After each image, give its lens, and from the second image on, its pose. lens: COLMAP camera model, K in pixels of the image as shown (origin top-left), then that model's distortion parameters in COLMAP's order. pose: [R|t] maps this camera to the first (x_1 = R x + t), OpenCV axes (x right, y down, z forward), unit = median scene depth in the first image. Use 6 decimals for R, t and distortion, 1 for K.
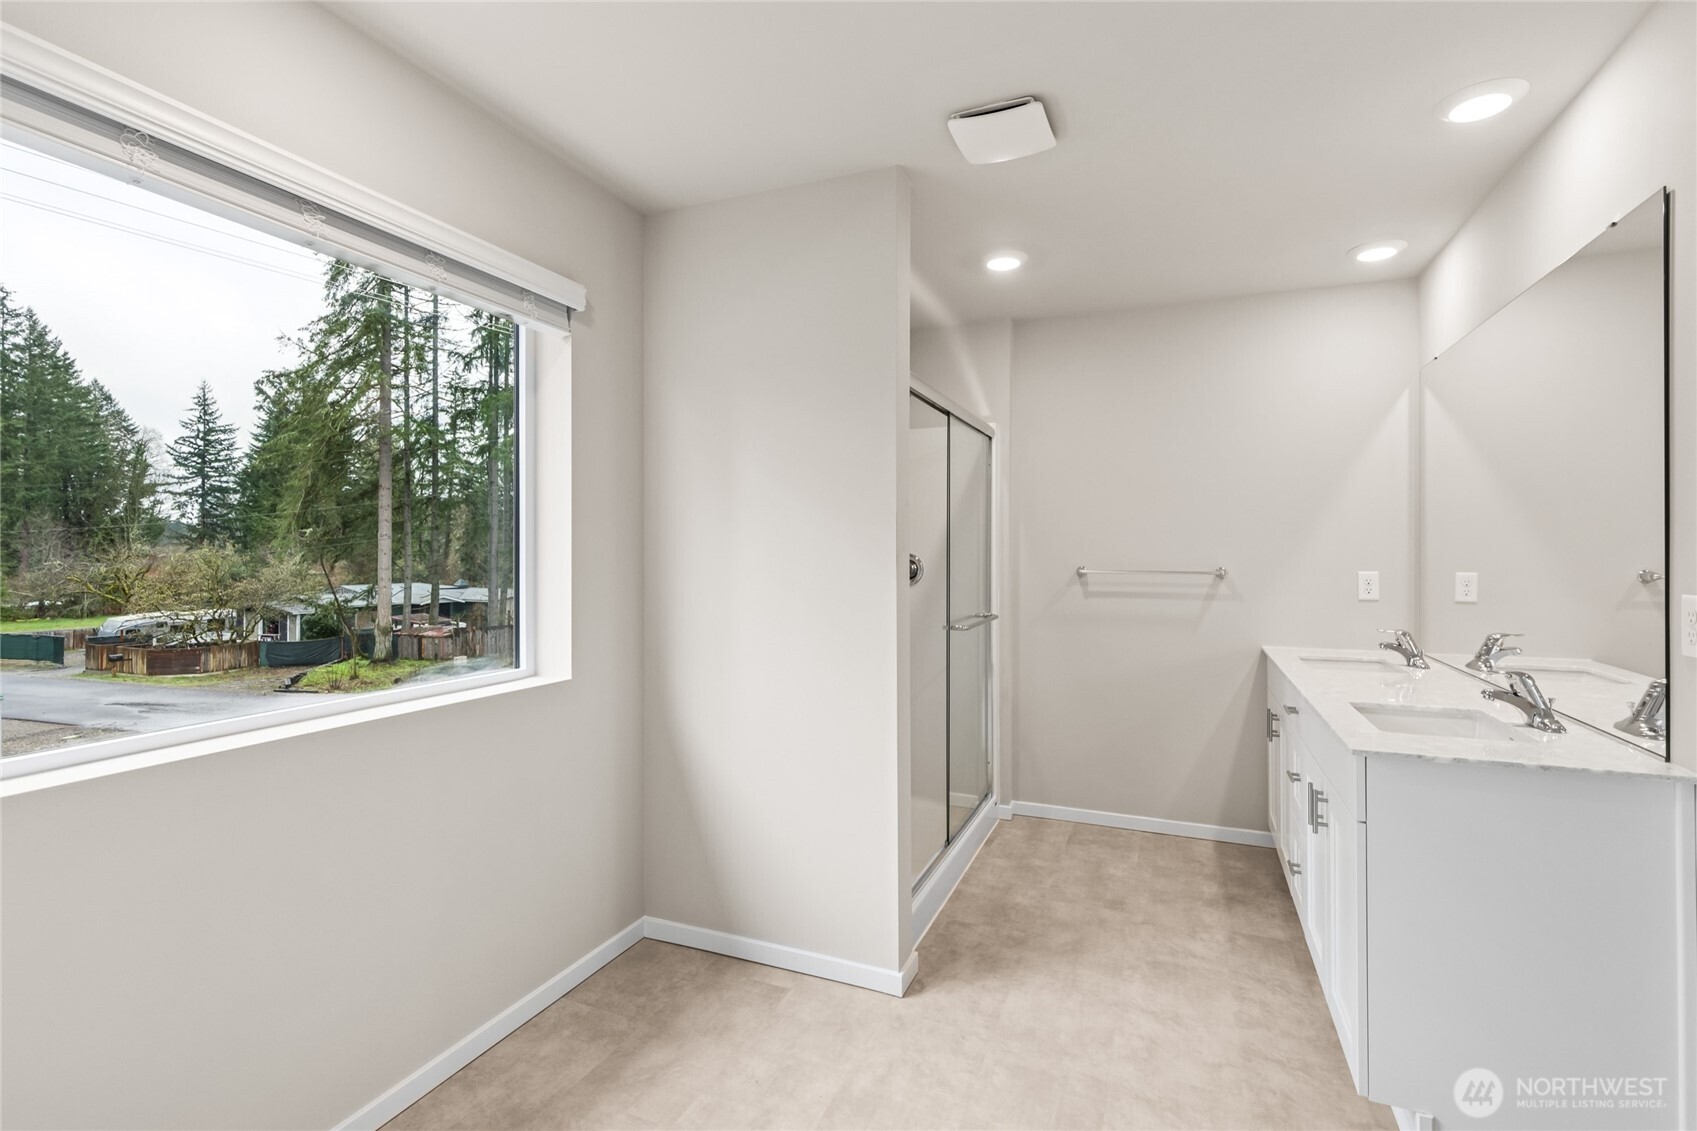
lens RADIAL K [[782.2, 0, 894.8], [0, 782.2, 563.1], [0, 0, 1]] dist [0.009246, -0.000206]
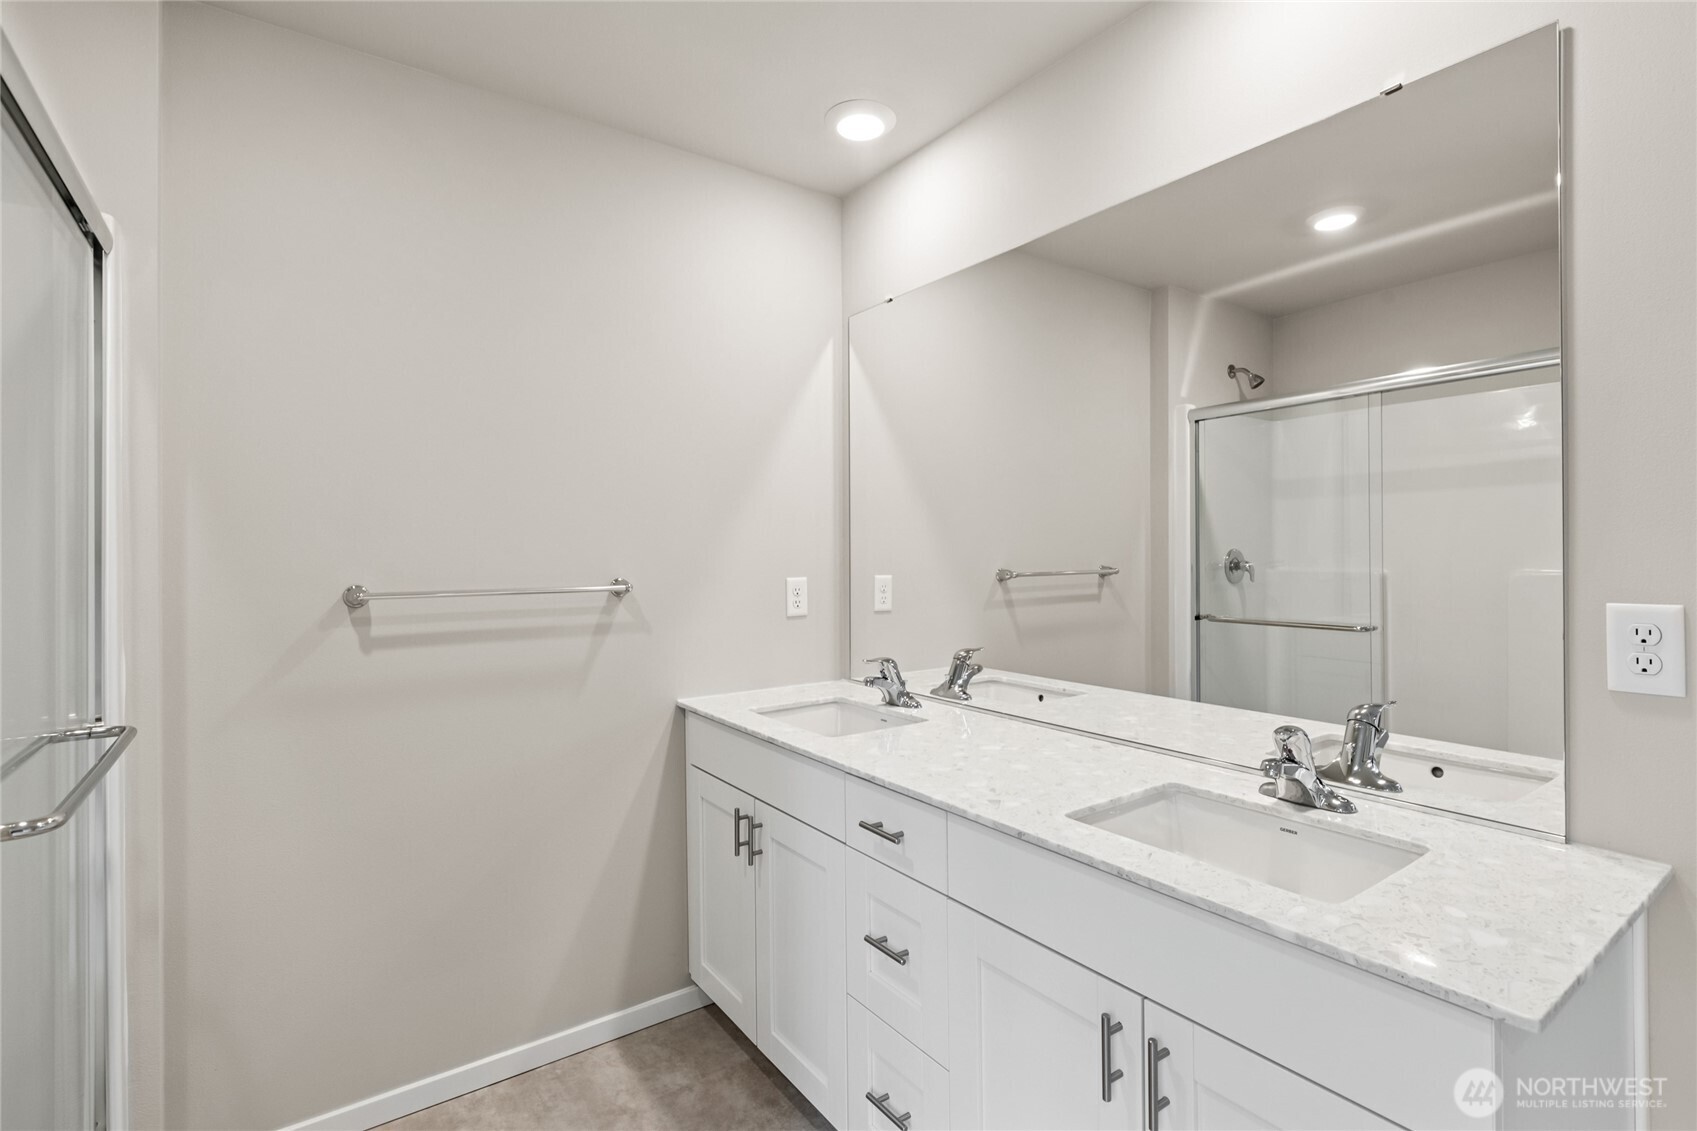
lens RADIAL K [[801.2, 0, 849.3], [0, 801.2, 546.4], [0, 0, 1]] dist [0.000780, -0.000181]
pose [[0.572009, -0.001072, 0.820246, 0.013699], [0.020944, 0.999692, -0.013300, -0.007155], [-0.819980, 0.024787, 0.571856, 0.510112]]
